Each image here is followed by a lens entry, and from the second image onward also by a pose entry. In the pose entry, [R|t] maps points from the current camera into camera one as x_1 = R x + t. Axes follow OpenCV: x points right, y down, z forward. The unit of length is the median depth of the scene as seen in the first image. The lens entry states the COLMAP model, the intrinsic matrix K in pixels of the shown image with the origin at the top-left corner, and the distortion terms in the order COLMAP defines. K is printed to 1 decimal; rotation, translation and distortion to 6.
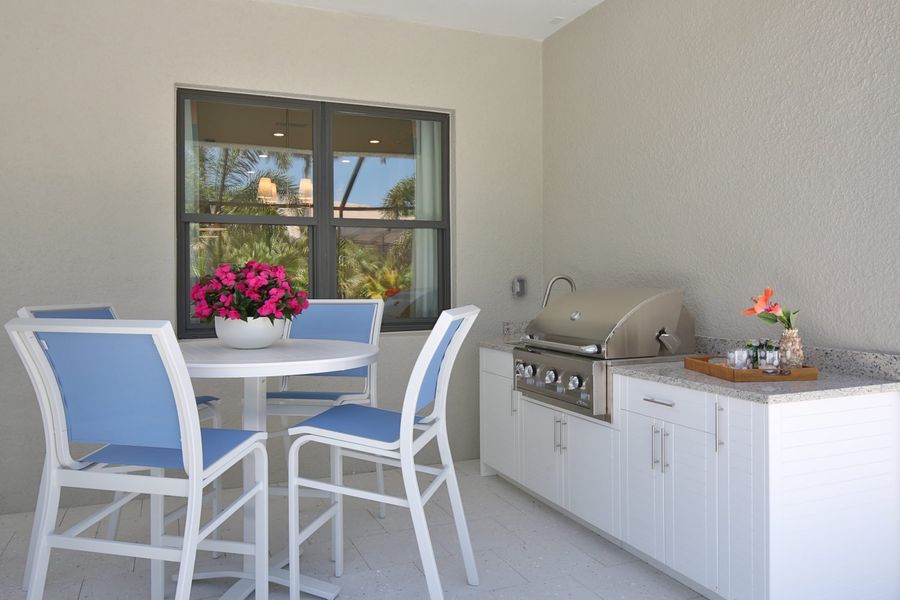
lens RADIAL K [[689.0, 0, 449.5], [0, 689.0, 295.3], [0, 0, 1]] dist [0.005802, 0.000445]
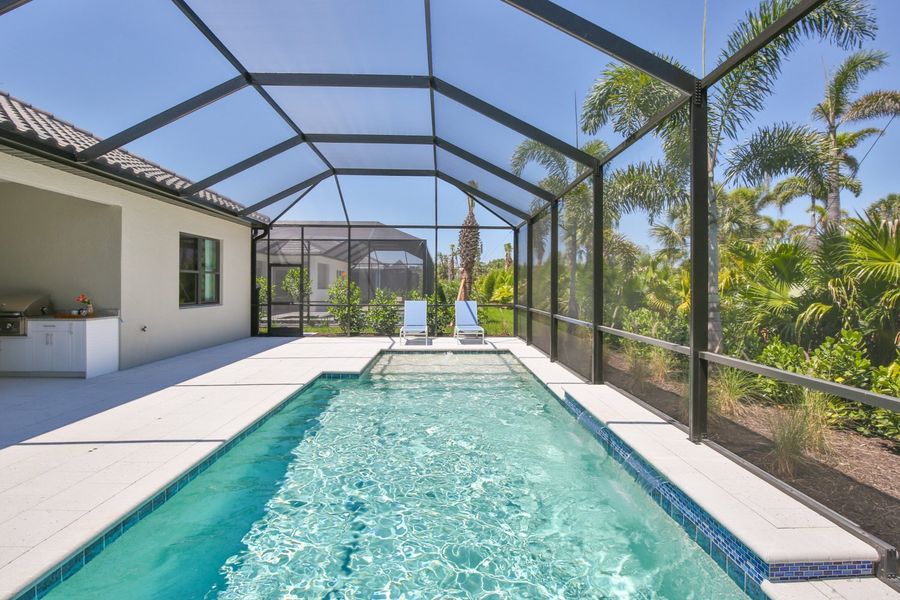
lens RADIAL K [[441.4, 0, 450.1], [0, 441.4, 292.2], [0, 0, 1]] dist [-0.021646, 0.003517]
pose [[0.352974, -0.006991, 0.935607, -1.124858], [0.012057, 0.999923, 0.002923, -0.005469], [-0.935555, 0.010249, 0.353031, -1.841718]]
